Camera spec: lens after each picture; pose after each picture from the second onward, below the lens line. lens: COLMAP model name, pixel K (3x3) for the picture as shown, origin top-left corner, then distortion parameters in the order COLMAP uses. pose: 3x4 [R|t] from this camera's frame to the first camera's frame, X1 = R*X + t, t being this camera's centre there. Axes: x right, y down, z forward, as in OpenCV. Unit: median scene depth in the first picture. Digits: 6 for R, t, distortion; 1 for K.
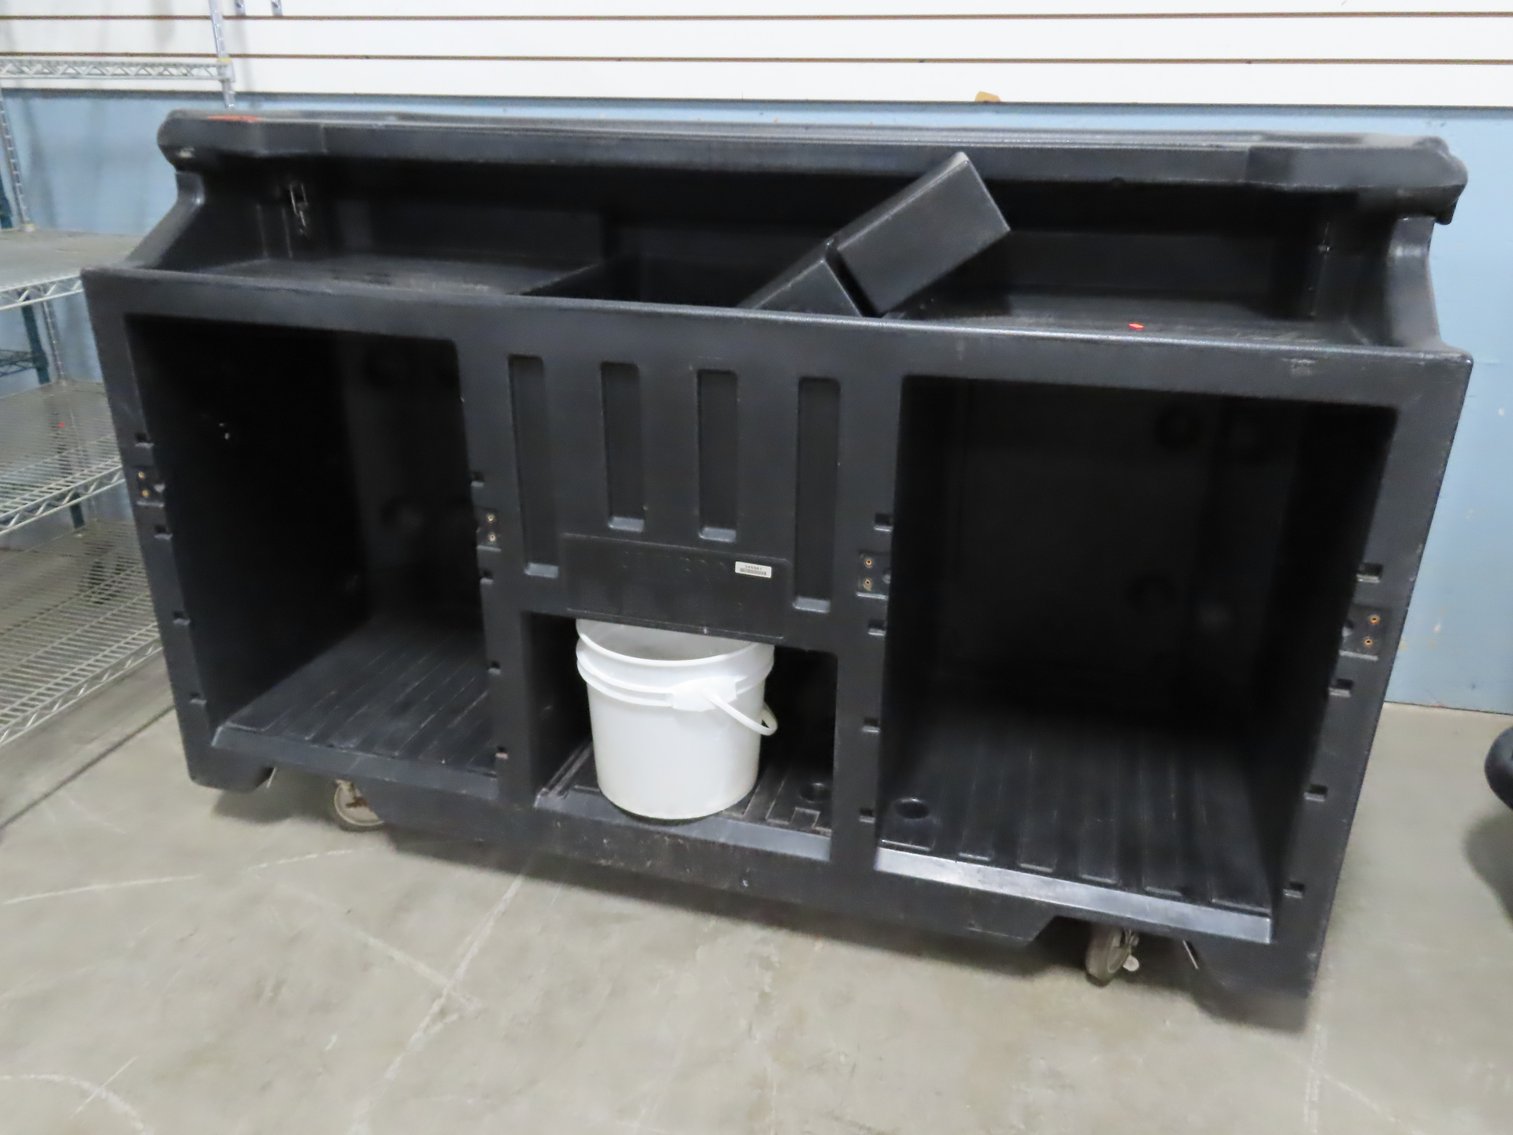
lens RADIAL K [[1153.4, 0, 756.5], [0, 1153.4, 567.5], [0, 0, 1]] dist [-0.000889, 0.135521]
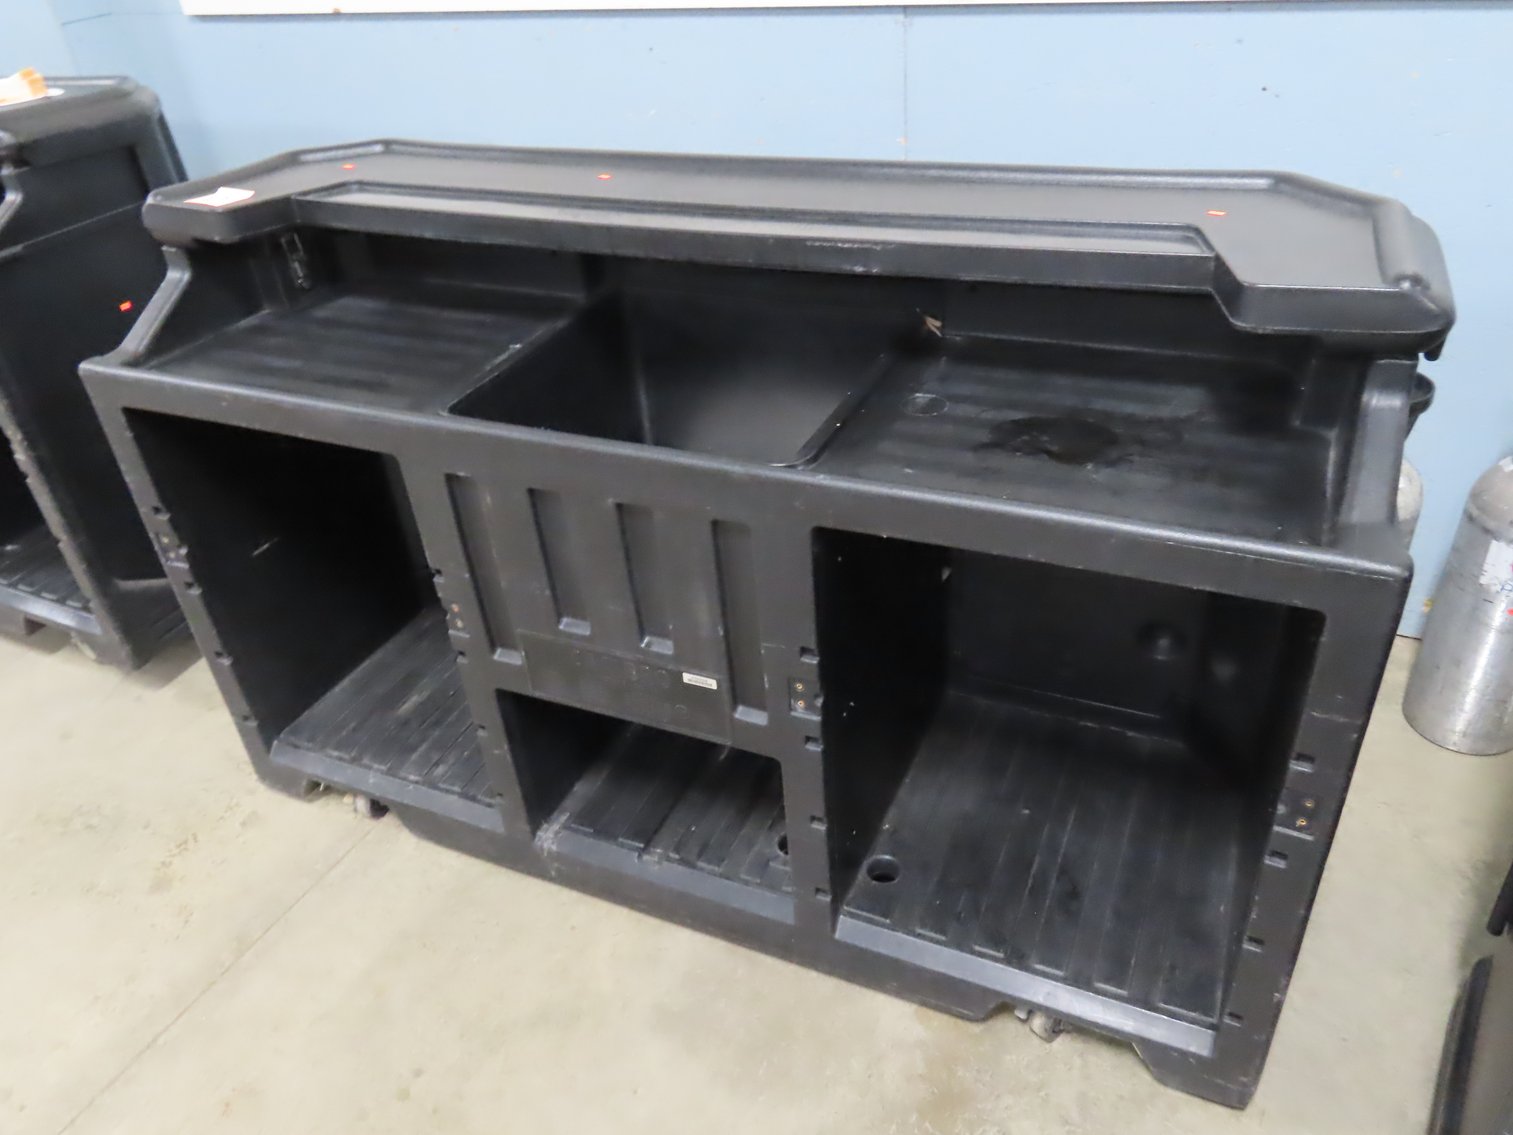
lens RADIAL K [[1075.1, 0, 786.6], [0, 1075.1, 571.0], [0, 0, 1]] dist [0.060269, -0.001465]
pose [[0.989128, 0.015418, -0.146246, 0.214033], [0.011534, 0.983291, 0.181675, -0.262596], [0.146604, -0.181387, 0.972423, 0.113543]]
